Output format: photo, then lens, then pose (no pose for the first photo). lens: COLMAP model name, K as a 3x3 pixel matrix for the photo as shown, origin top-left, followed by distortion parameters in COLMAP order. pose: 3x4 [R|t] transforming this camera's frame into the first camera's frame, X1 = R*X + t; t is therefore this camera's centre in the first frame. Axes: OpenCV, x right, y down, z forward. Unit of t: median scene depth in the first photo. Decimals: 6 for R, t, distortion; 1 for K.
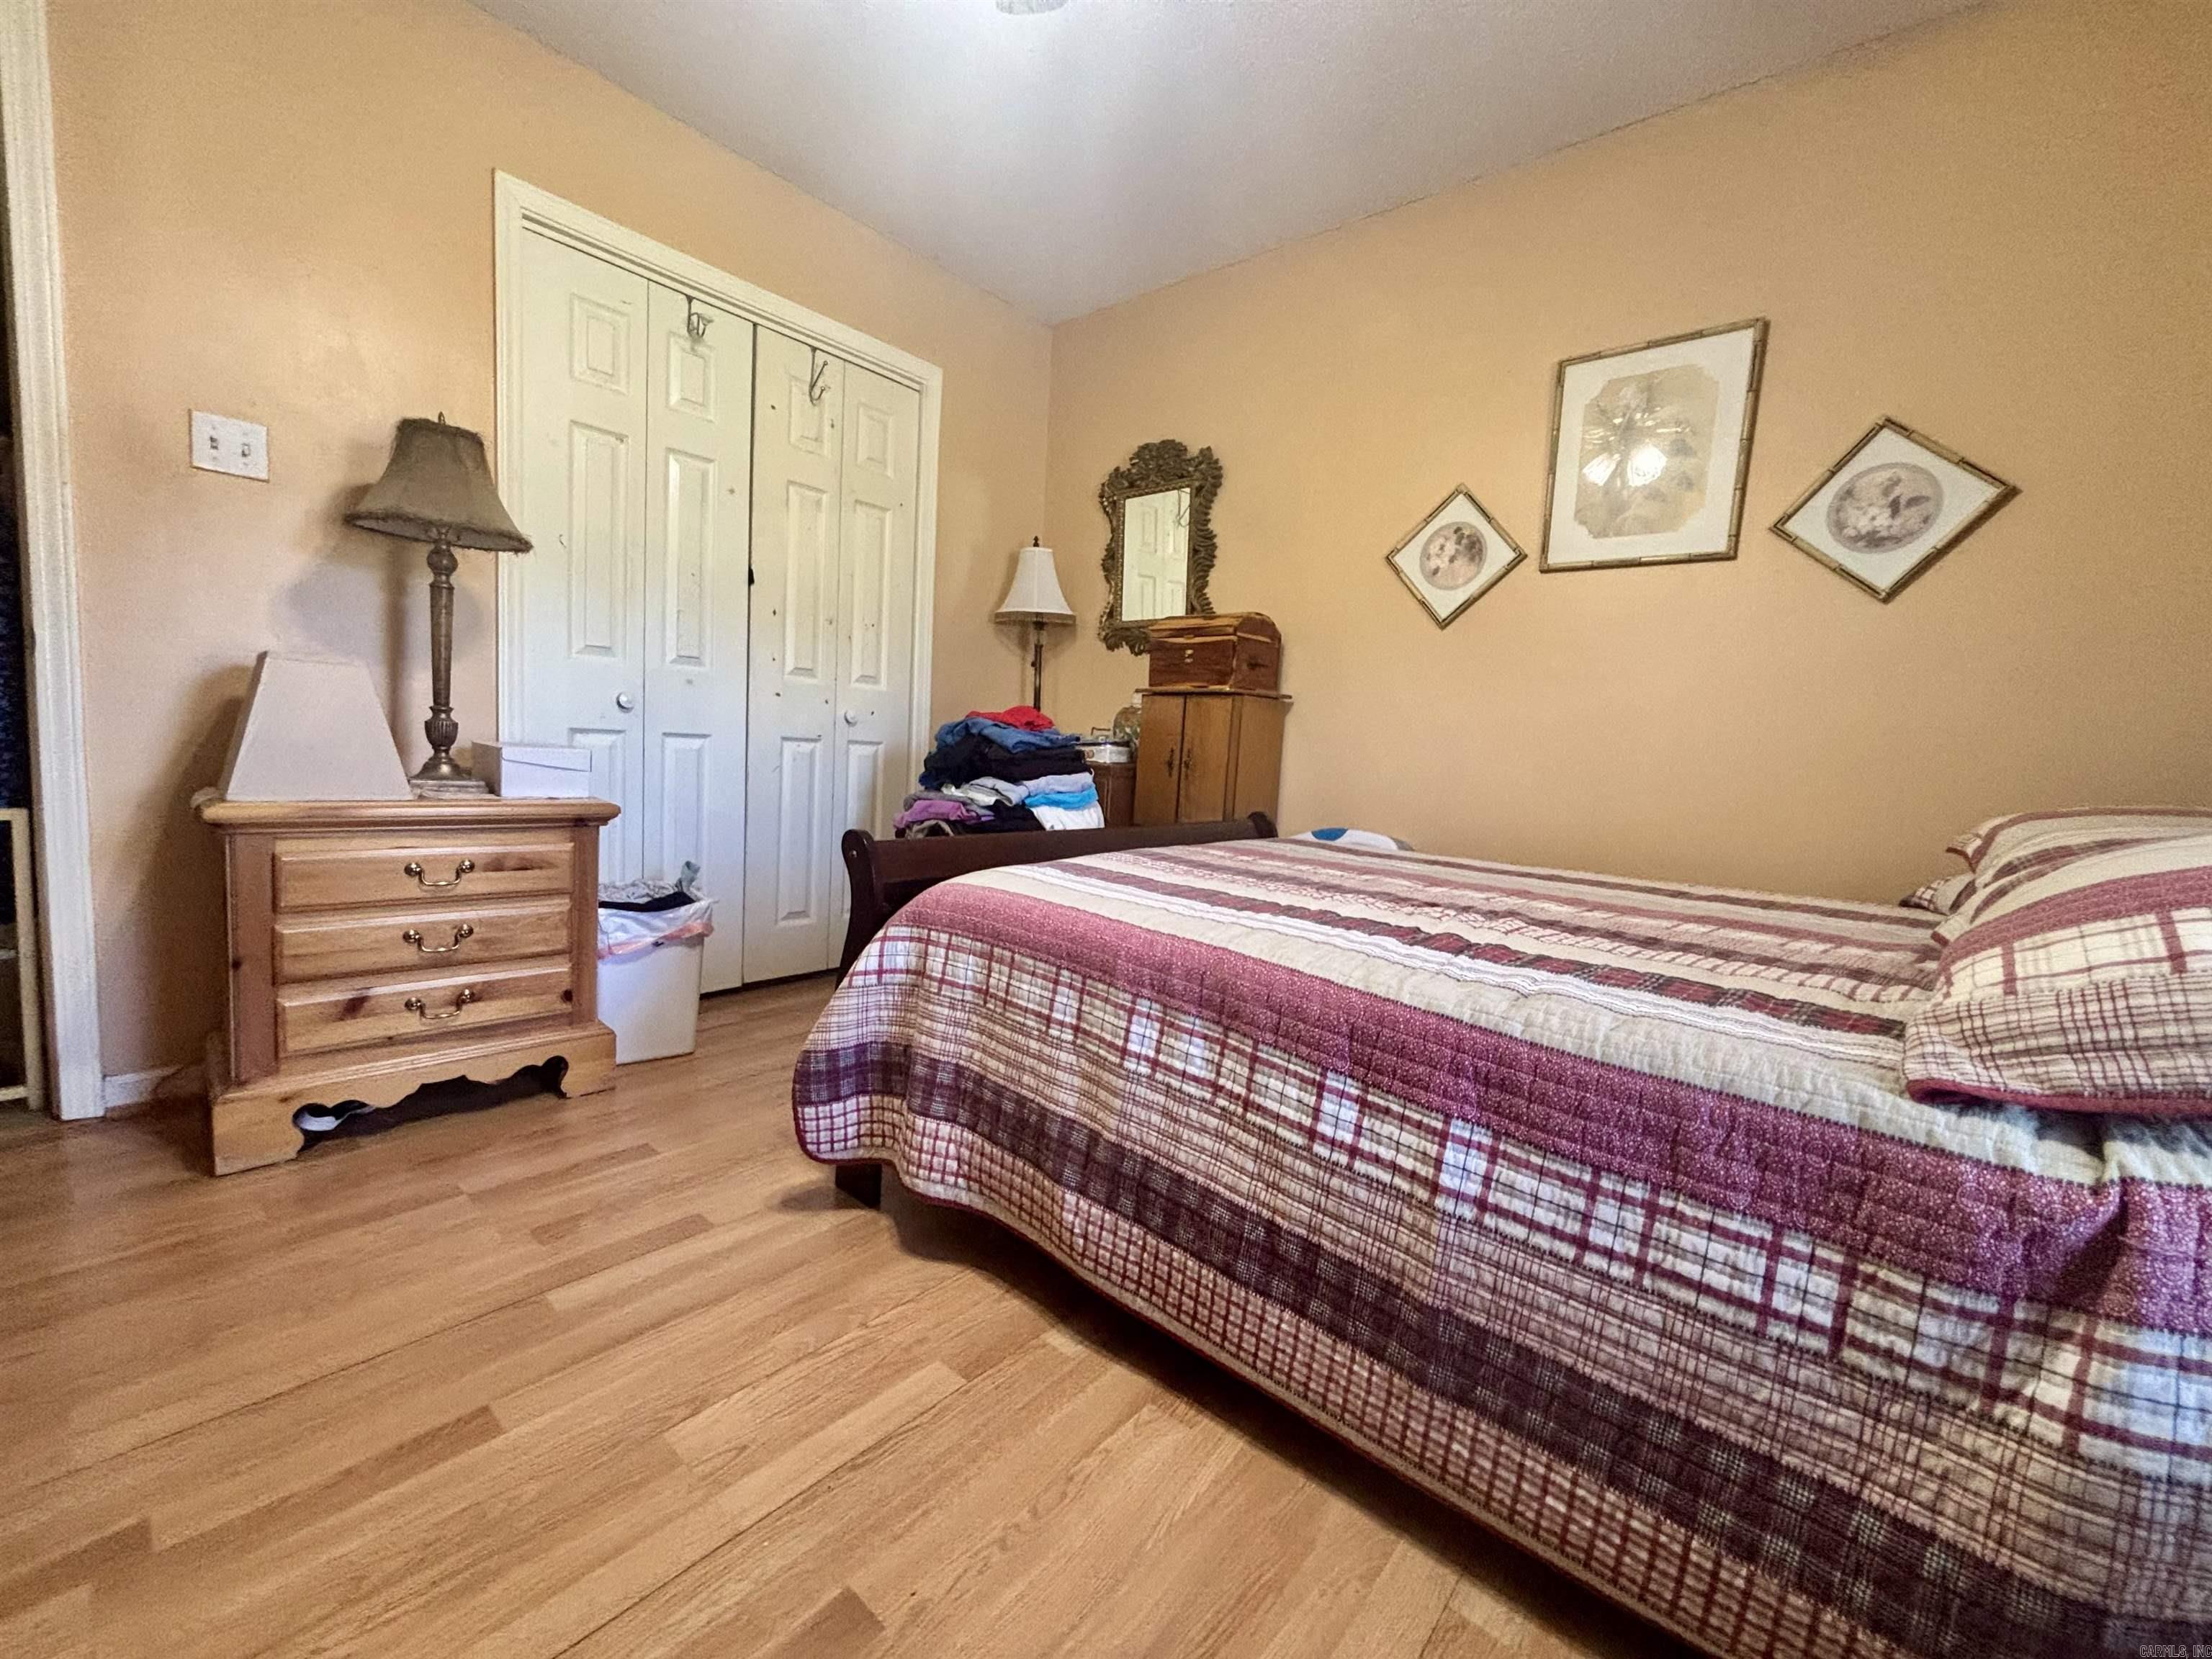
lens RADIAL K [[908.2, 0, 1106.0], [0, 908.2, 829.5], [0, 0, 1]] dist [-0.019187, -0.000111]
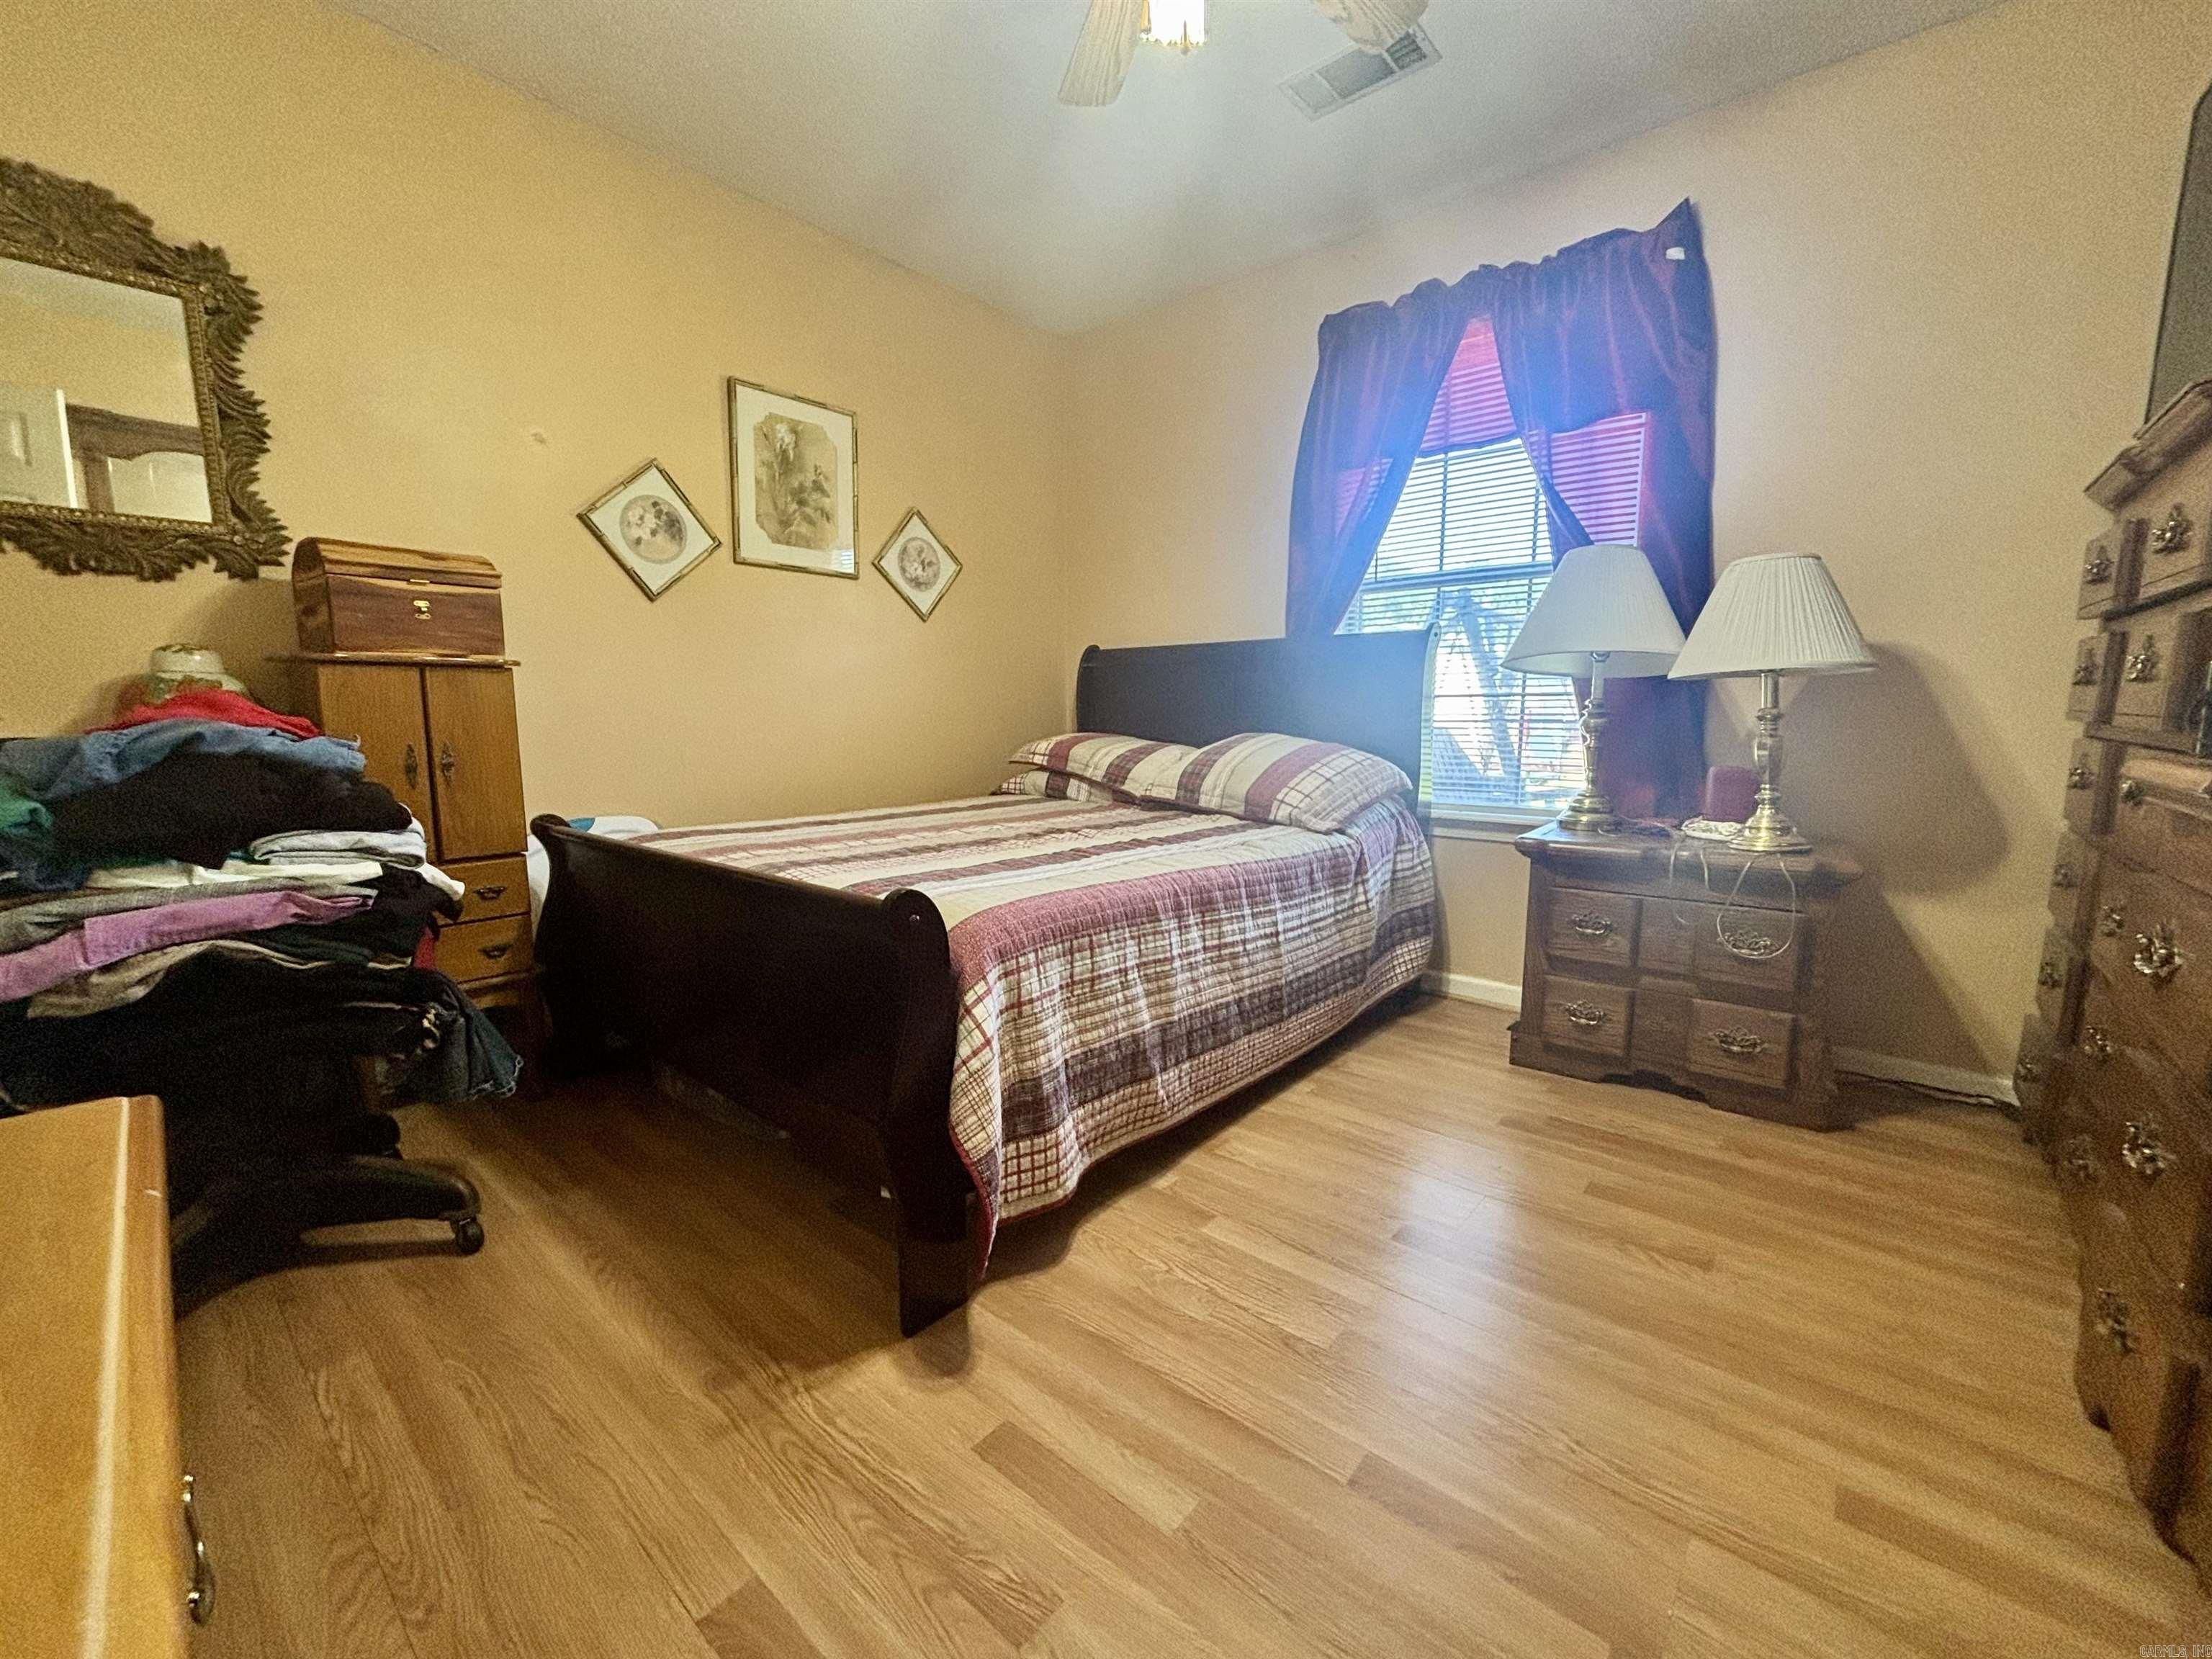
lens RADIAL K [[905.9, 0, 1106.0], [0, 905.9, 829.5], [0, 0, 1]] dist [-0.002575, -0.000101]
pose [[-0.030076, -0.182524, 0.982741, -0.912319], [0.088308, 0.978856, 0.184505, -0.158156], [-0.995639, 0.092333, -0.013321, 0.732266]]
